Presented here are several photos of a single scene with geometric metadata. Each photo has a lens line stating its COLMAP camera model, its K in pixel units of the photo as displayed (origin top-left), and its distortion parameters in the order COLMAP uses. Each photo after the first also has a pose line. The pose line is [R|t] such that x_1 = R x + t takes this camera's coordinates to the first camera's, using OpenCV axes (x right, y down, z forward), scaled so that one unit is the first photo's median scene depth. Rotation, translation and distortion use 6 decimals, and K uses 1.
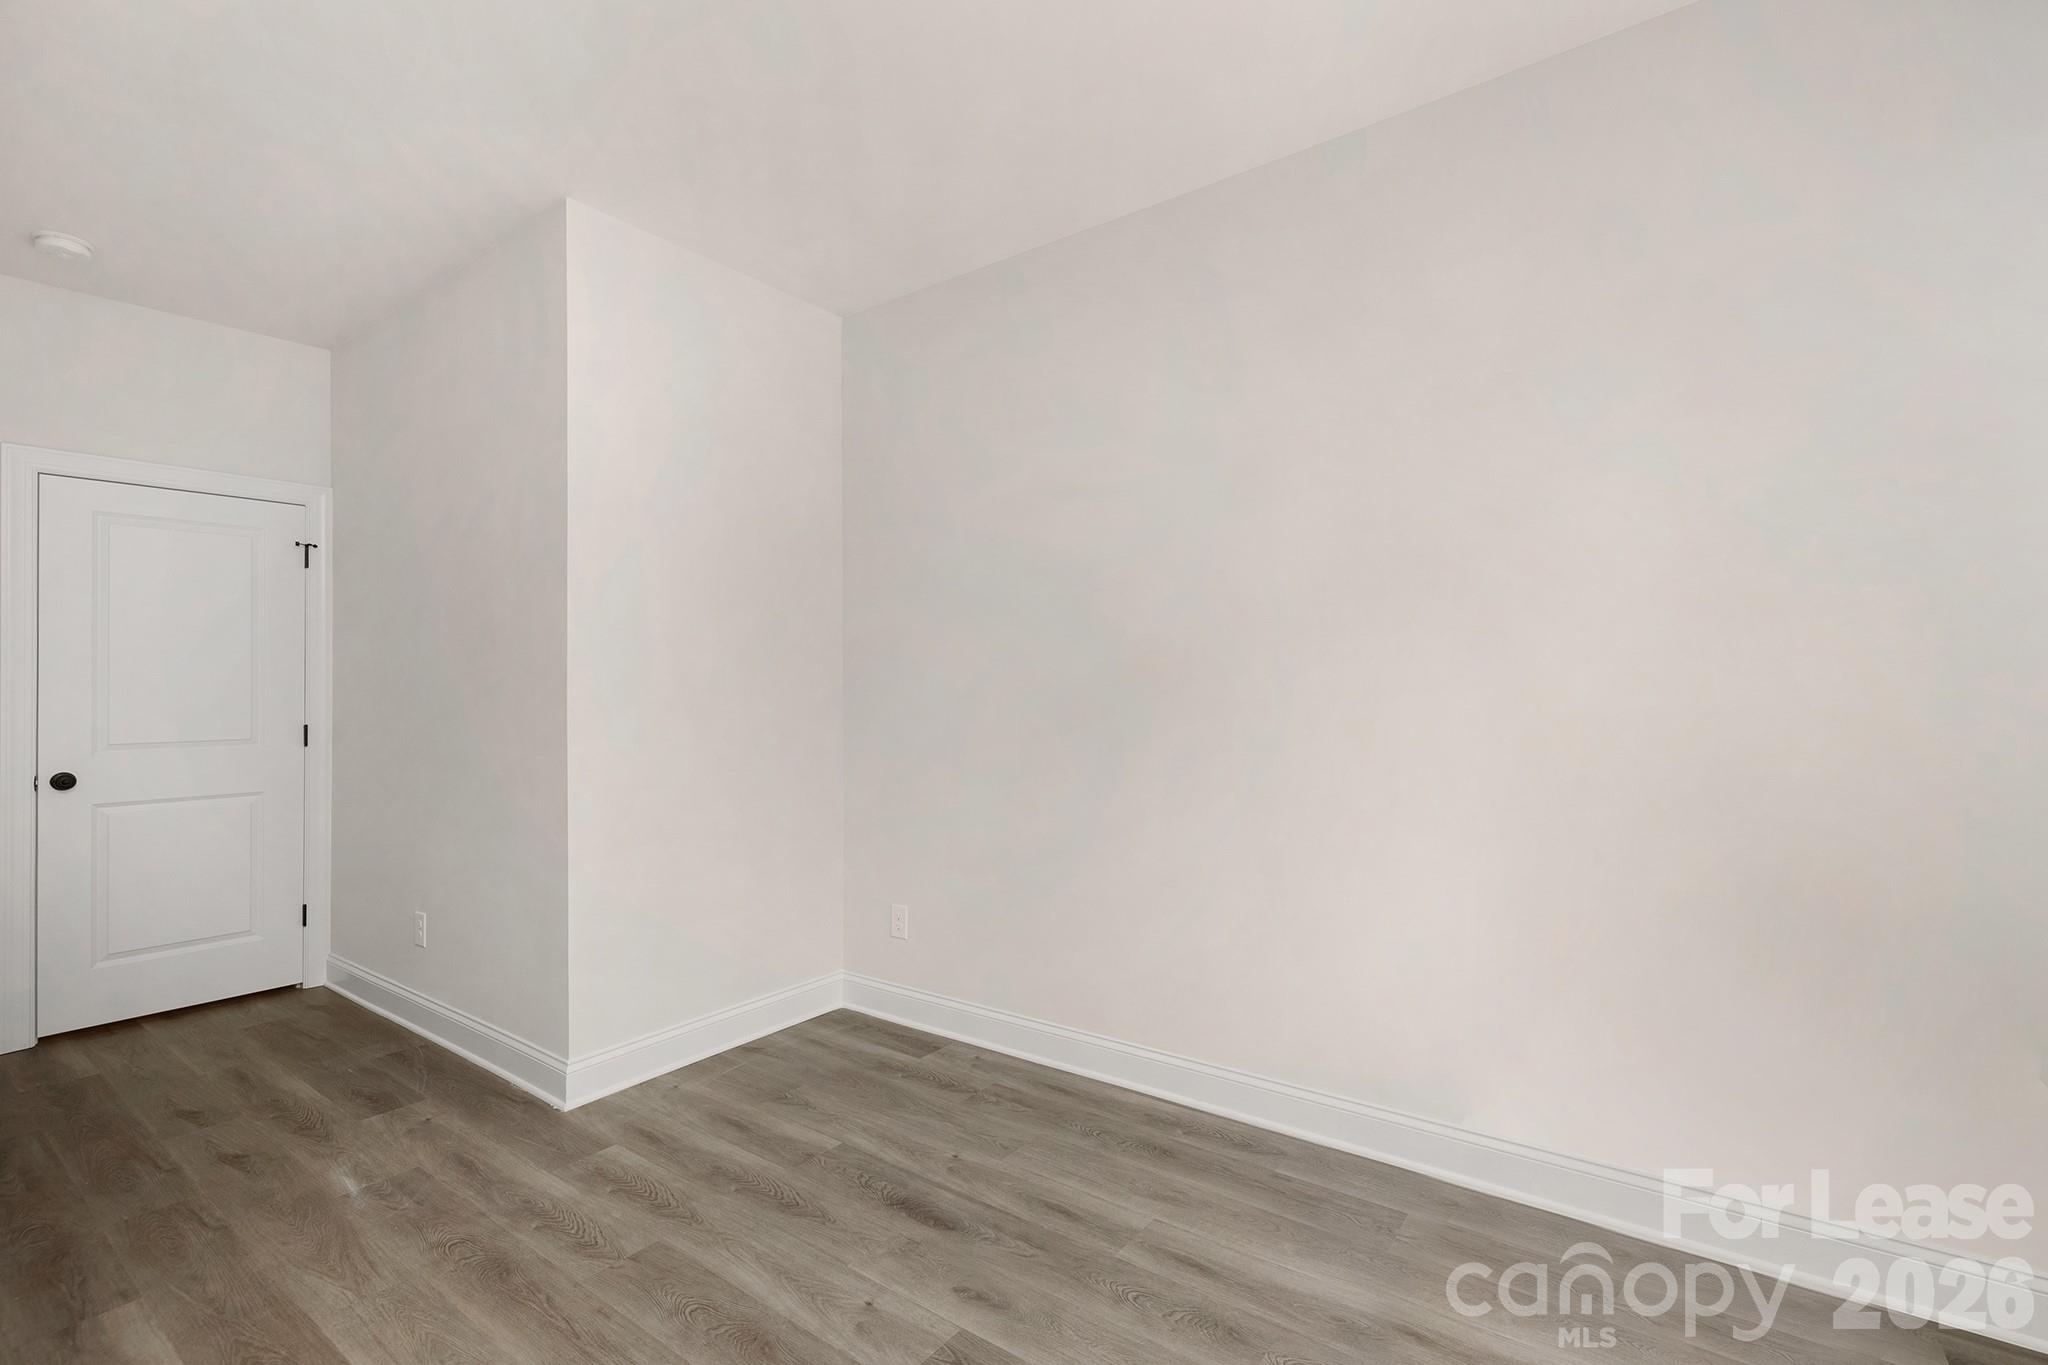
lens RADIAL K [[893.7, 0, 1020.3], [0, 893.7, 684.4], [0, 0, 1]] dist [0.002918, 0.000315]
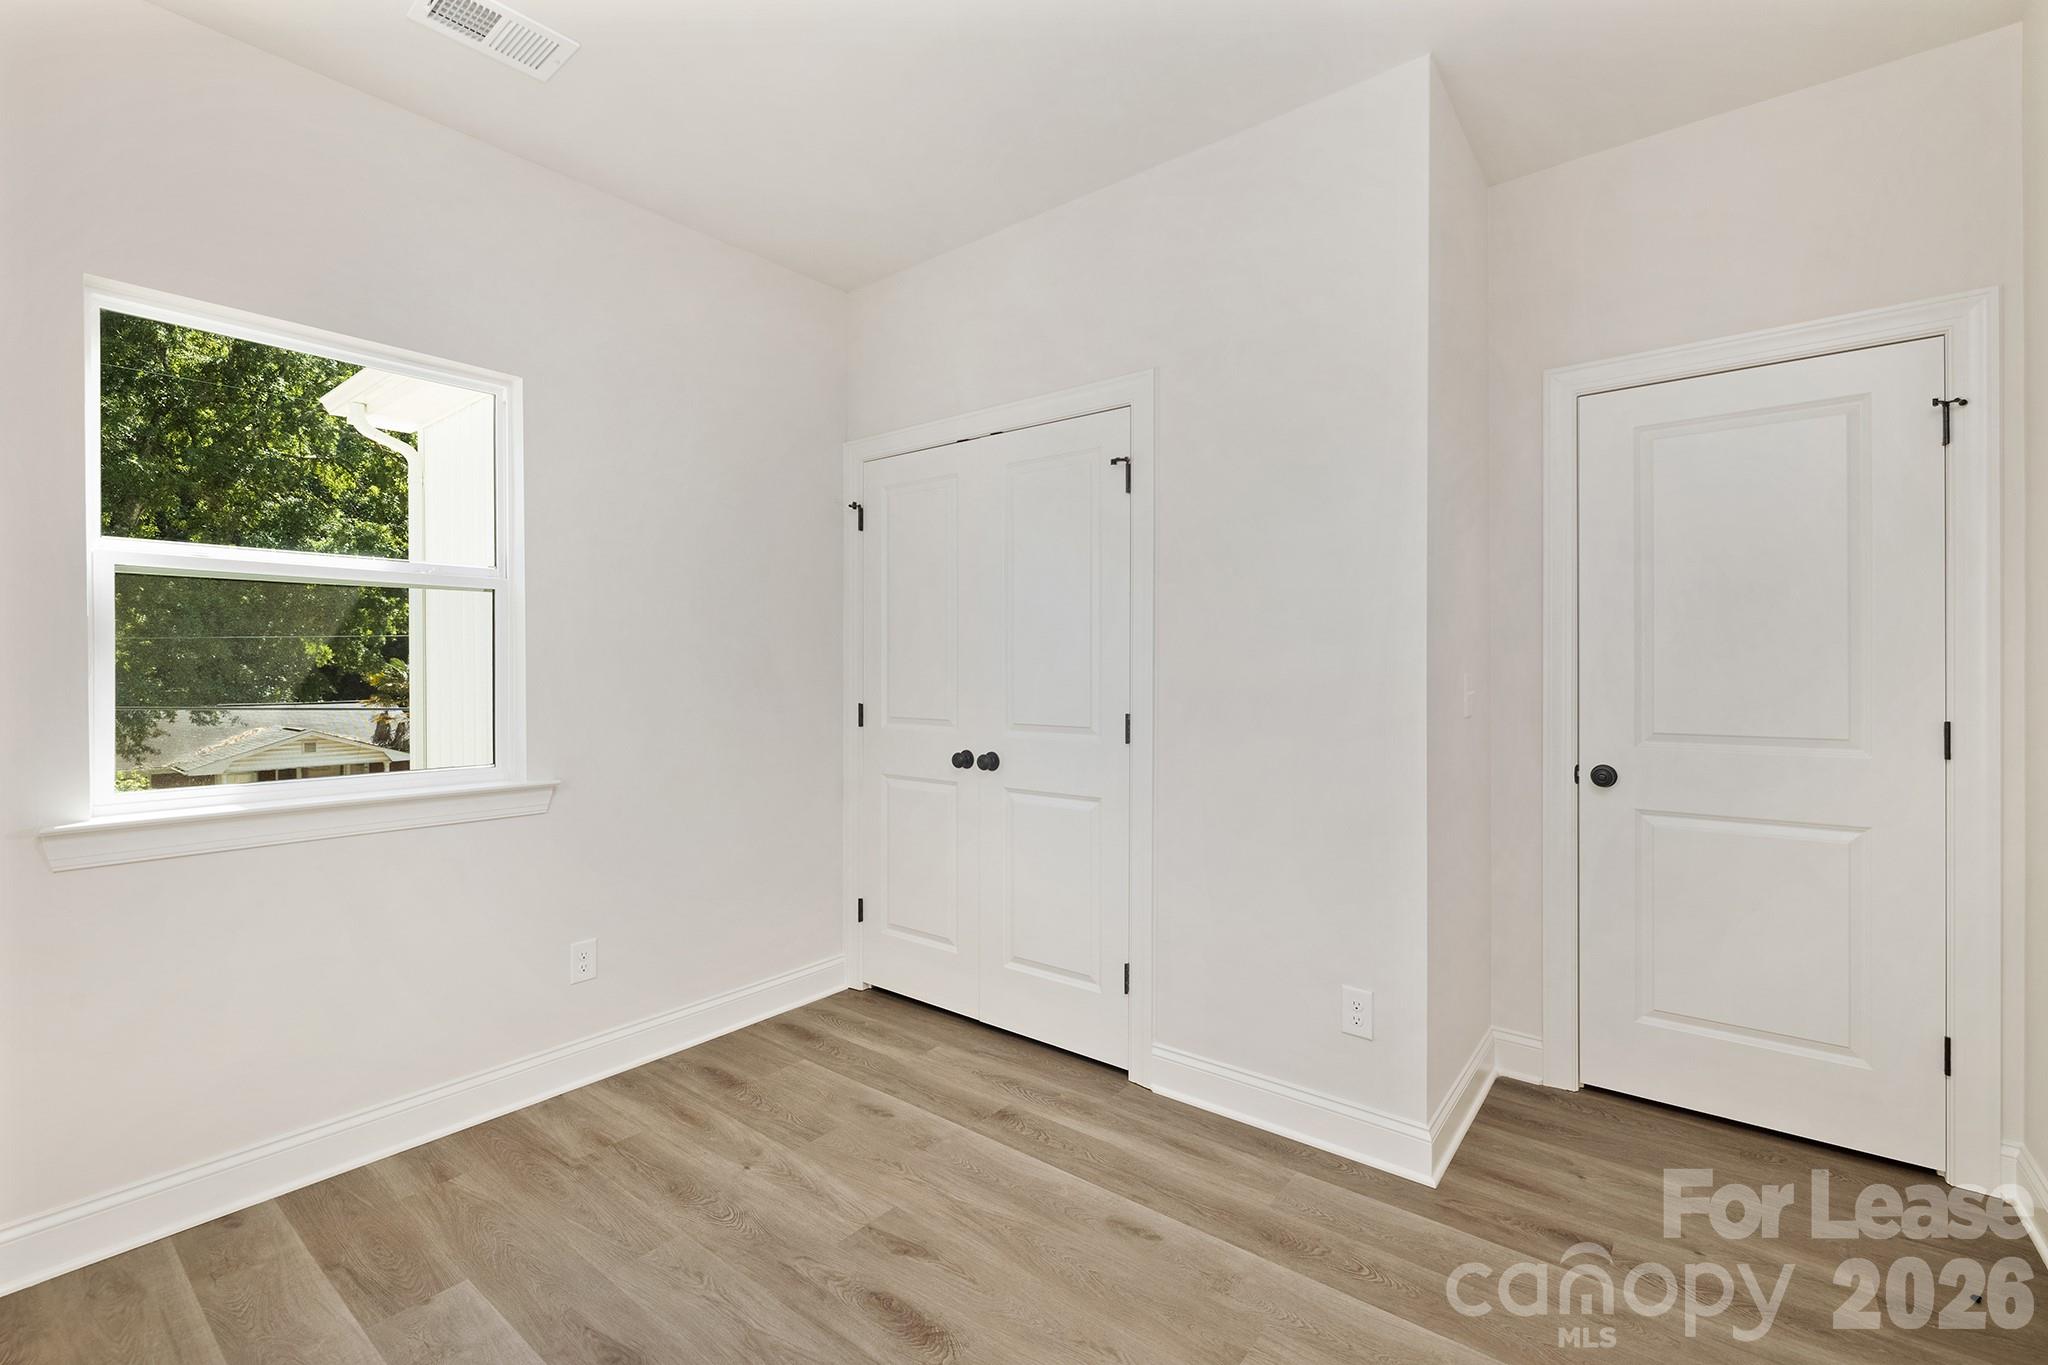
lens RADIAL K [[893.7, 0, 1024.1], [0, 893.7, 668.0], [0, 0, 1]] dist [0.002918, 0.000315]
pose [[0.089201, 0.003271, -0.996008, -0.316619], [0.011625, 0.999923, 0.004325, 0.003448], [0.995946, -0.011964, 0.089156, 0.409471]]
